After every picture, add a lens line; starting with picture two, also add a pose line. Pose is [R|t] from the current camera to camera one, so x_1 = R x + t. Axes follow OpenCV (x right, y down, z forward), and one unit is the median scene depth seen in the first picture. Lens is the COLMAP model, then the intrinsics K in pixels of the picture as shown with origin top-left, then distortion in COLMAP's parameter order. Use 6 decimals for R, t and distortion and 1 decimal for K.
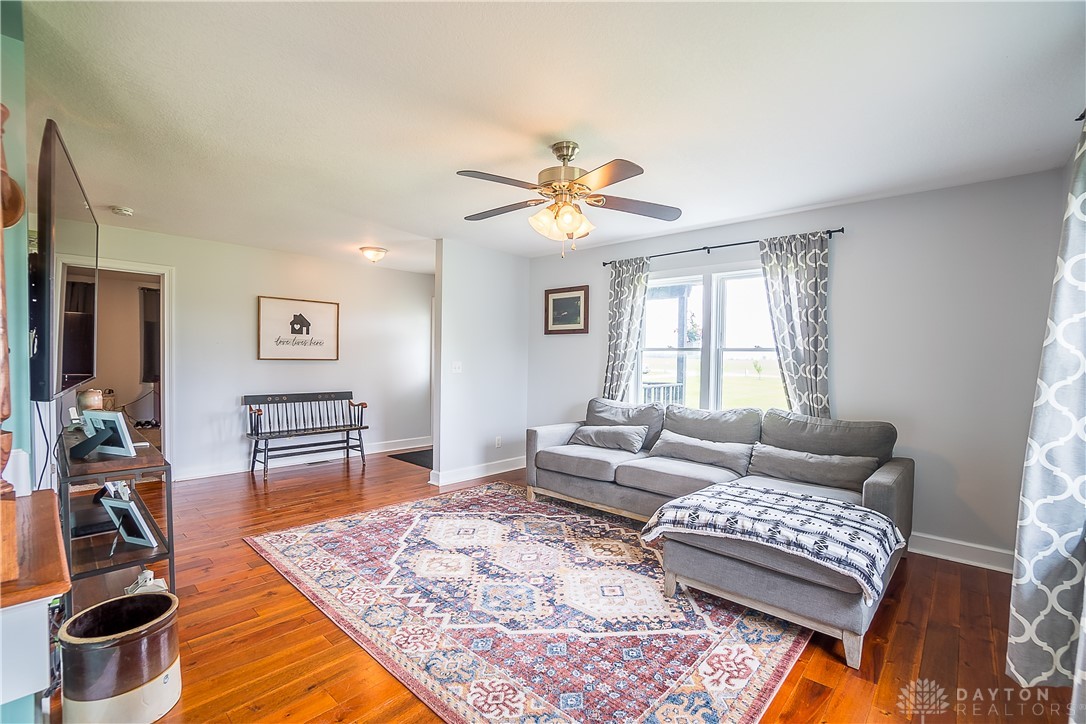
lens RADIAL K [[479.3, 0, 525.4], [0, 479.3, 371.1], [0, 0, 1]] dist [-0.005029, 0.000161]
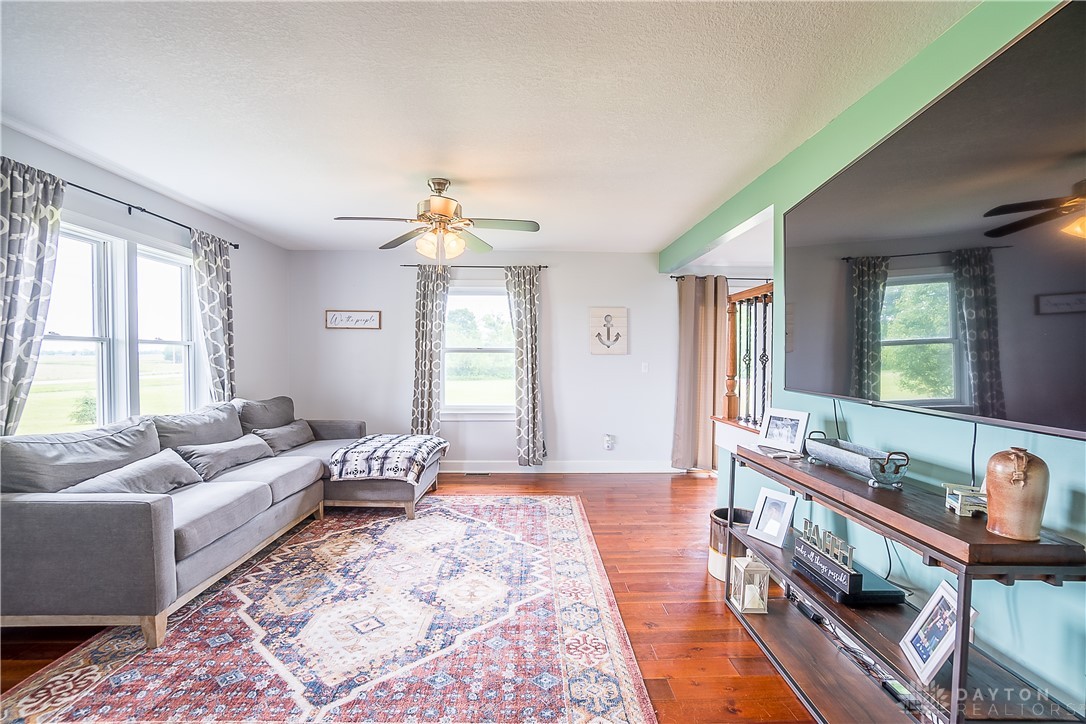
lens RADIAL K [[479.3, 0, 543.7], [0, 479.3, 362.7], [0, 0, 1]] dist [-0.005029, 0.000161]
pose [[-0.708232, -0.020220, 0.705690, -0.724506], [0.007768, 0.999306, 0.036429, -0.036595], [-0.705937, 0.031282, -0.707583, 1.258930]]
